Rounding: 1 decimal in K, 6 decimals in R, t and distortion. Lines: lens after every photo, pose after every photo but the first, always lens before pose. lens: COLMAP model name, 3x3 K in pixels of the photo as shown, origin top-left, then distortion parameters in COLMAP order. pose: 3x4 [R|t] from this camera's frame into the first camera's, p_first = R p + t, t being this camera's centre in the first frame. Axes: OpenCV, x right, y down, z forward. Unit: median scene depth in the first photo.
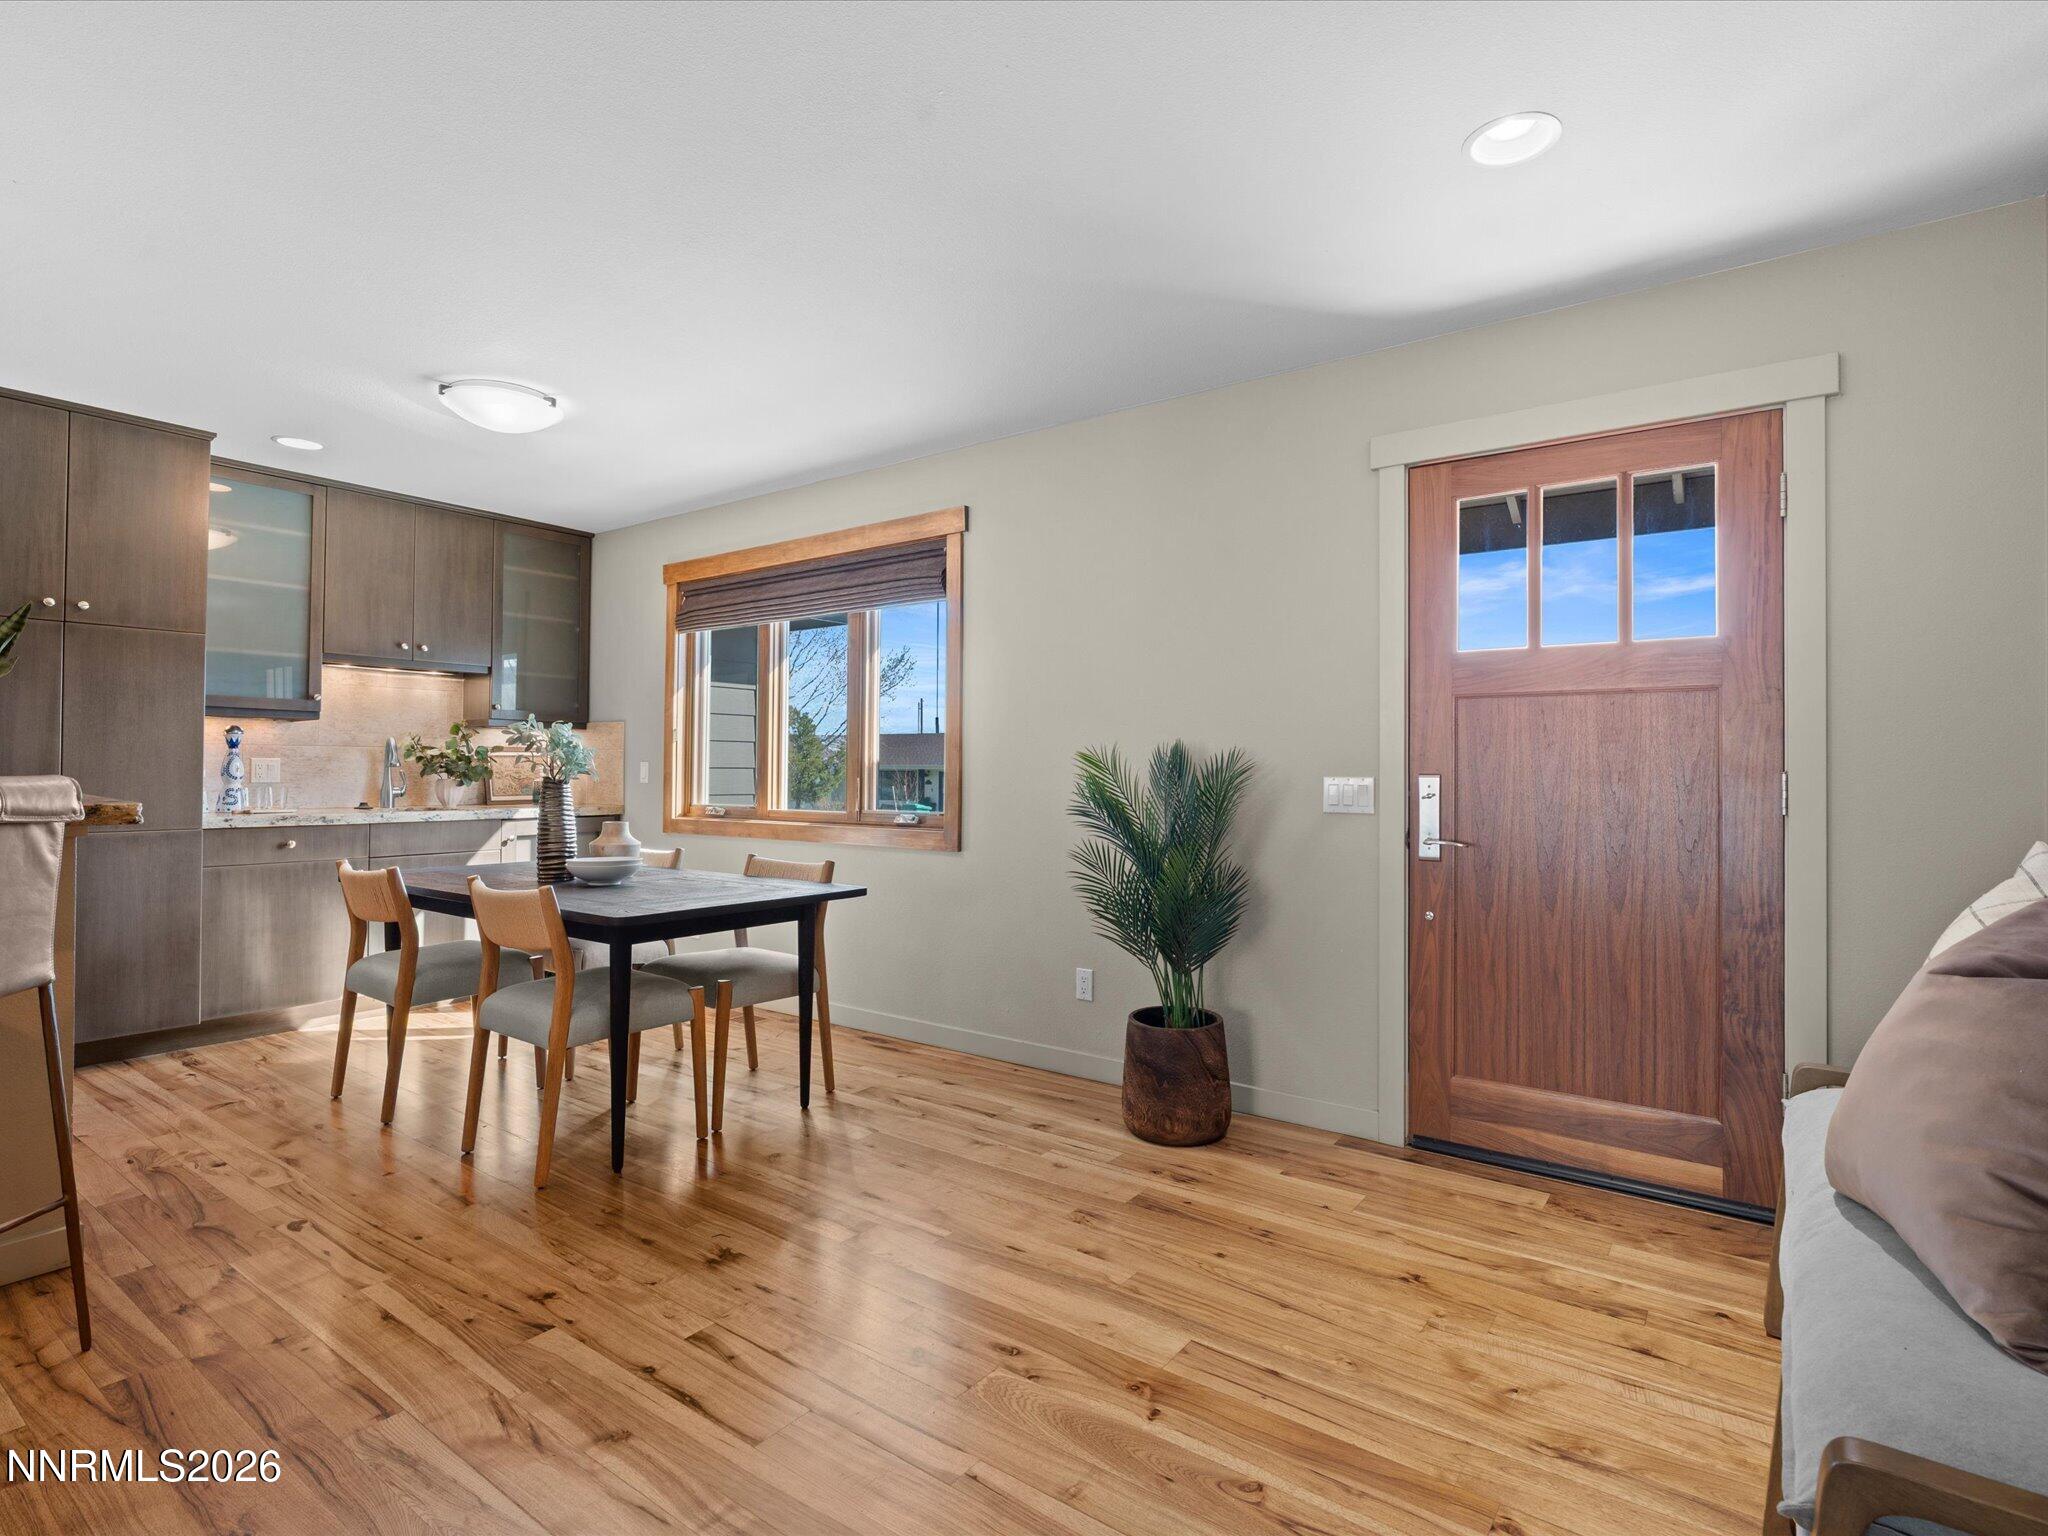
lens RADIAL K [[1035.9, 0, 1024.0], [0, 1035.9, 768.0], [0, 0, 1]] dist [-0.005072, 0.001265]
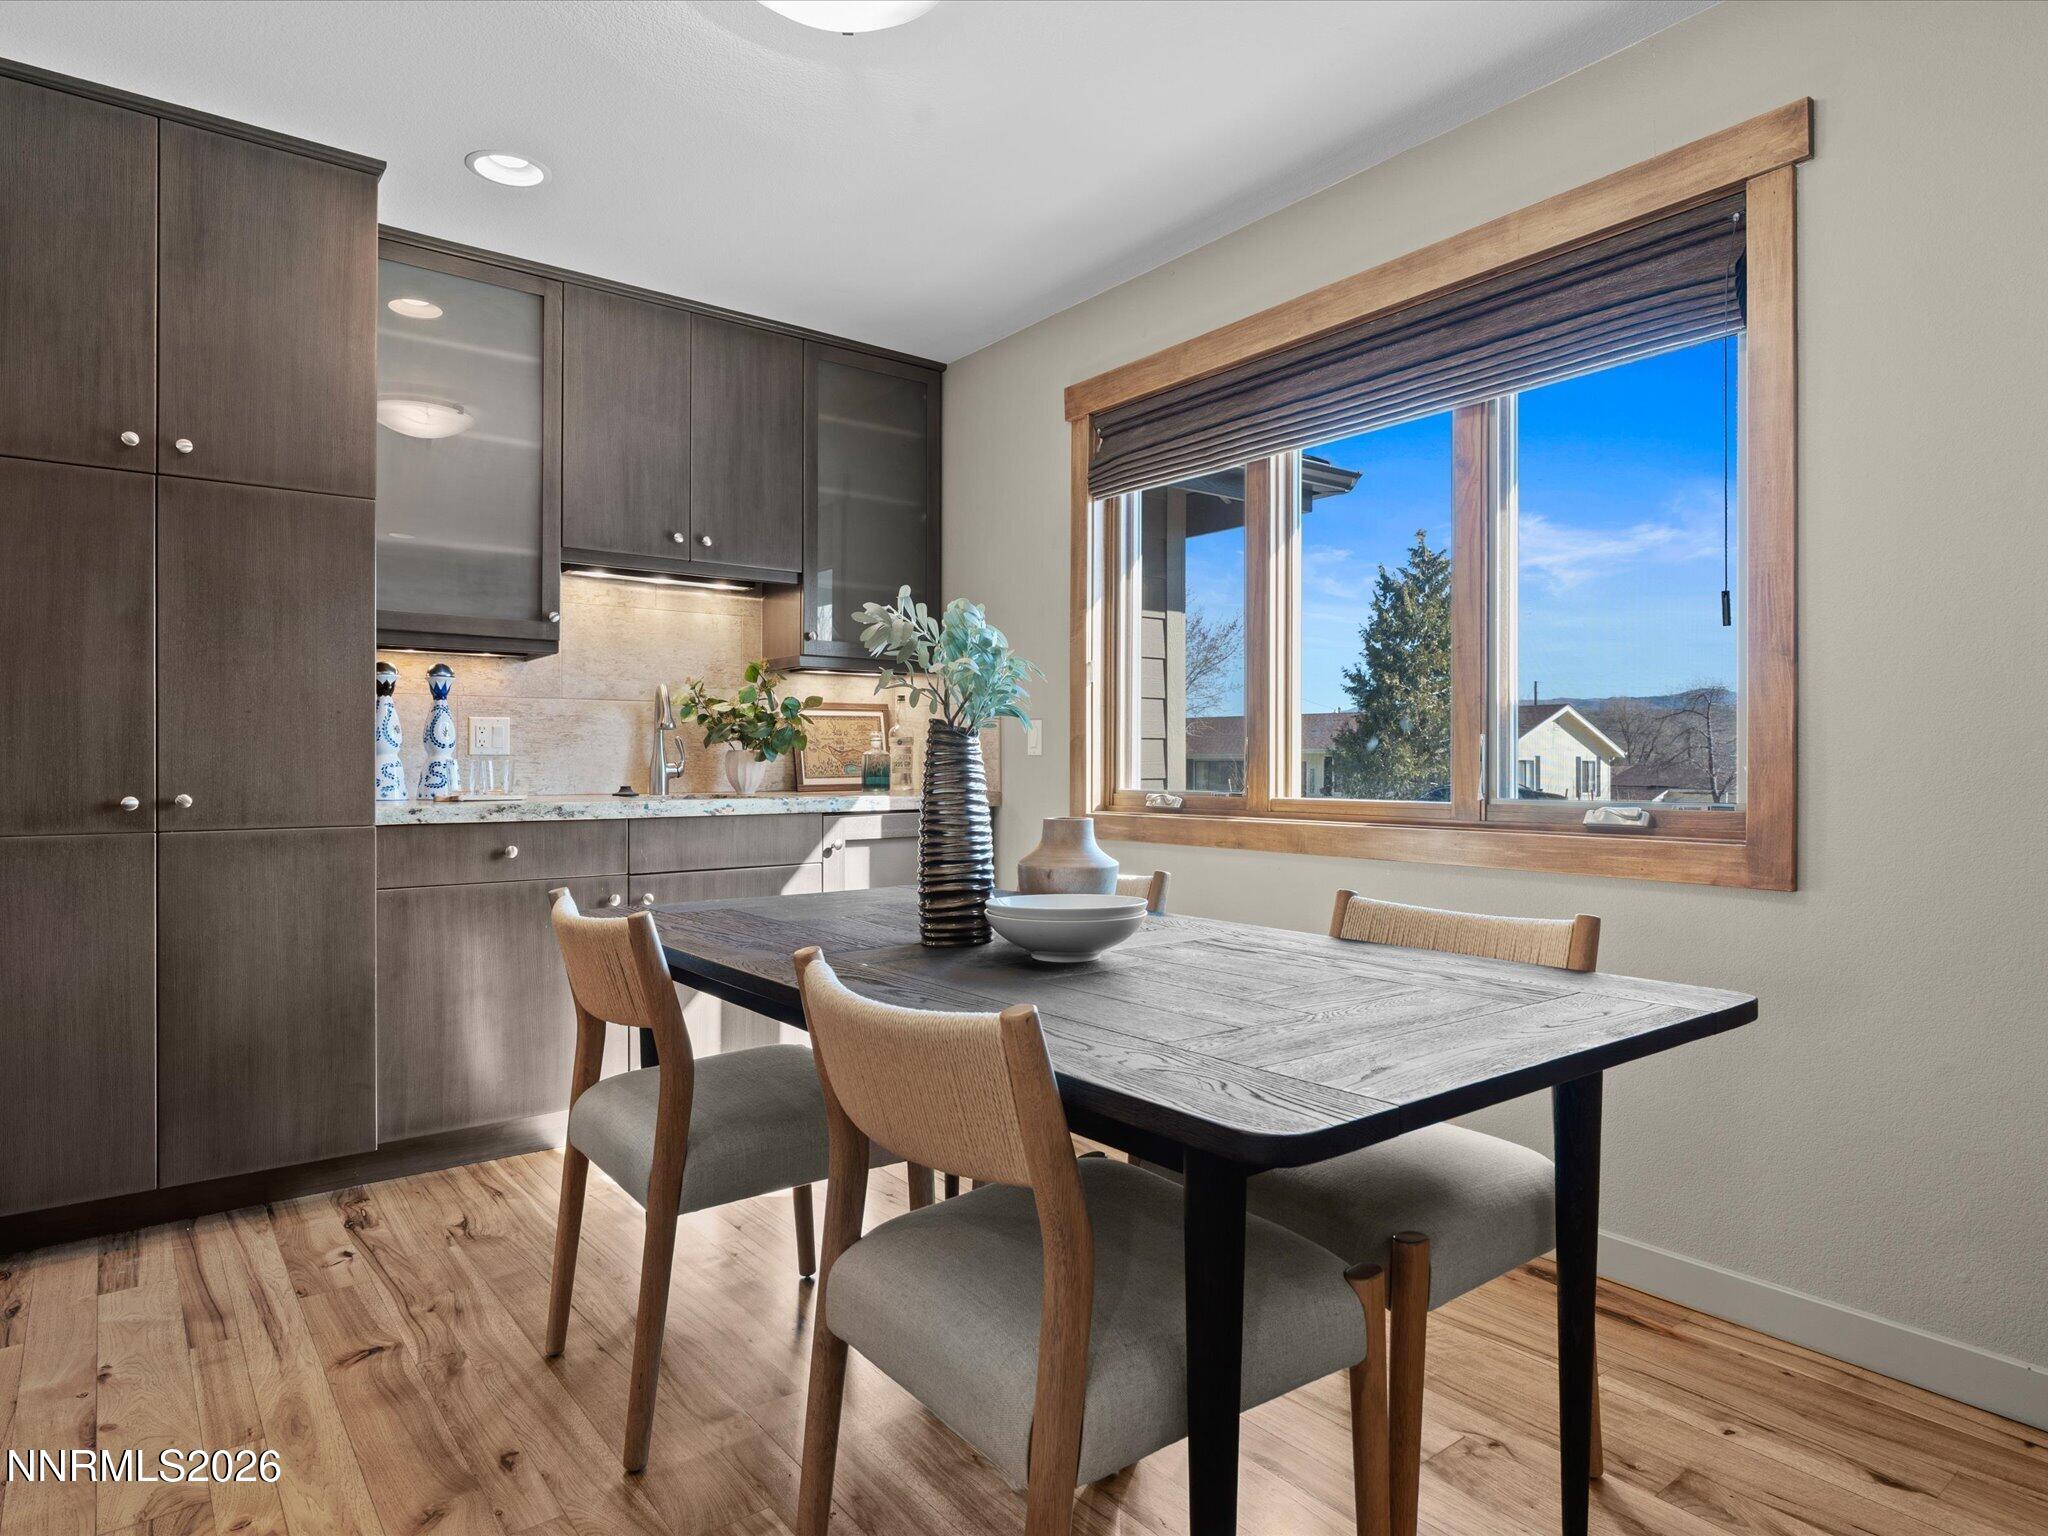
lens RADIAL K [[1189.3, 0, 1029.3], [0, 1189.3, 794.7], [0, 0, 1]] dist [-0.000952, 0.000040]
pose [[0.963853, 0.001555, -0.266431, -0.218639], [0.006081, 0.999594, 0.027833, 0.021494], [0.266366, -0.028447, 0.963452, 0.388236]]
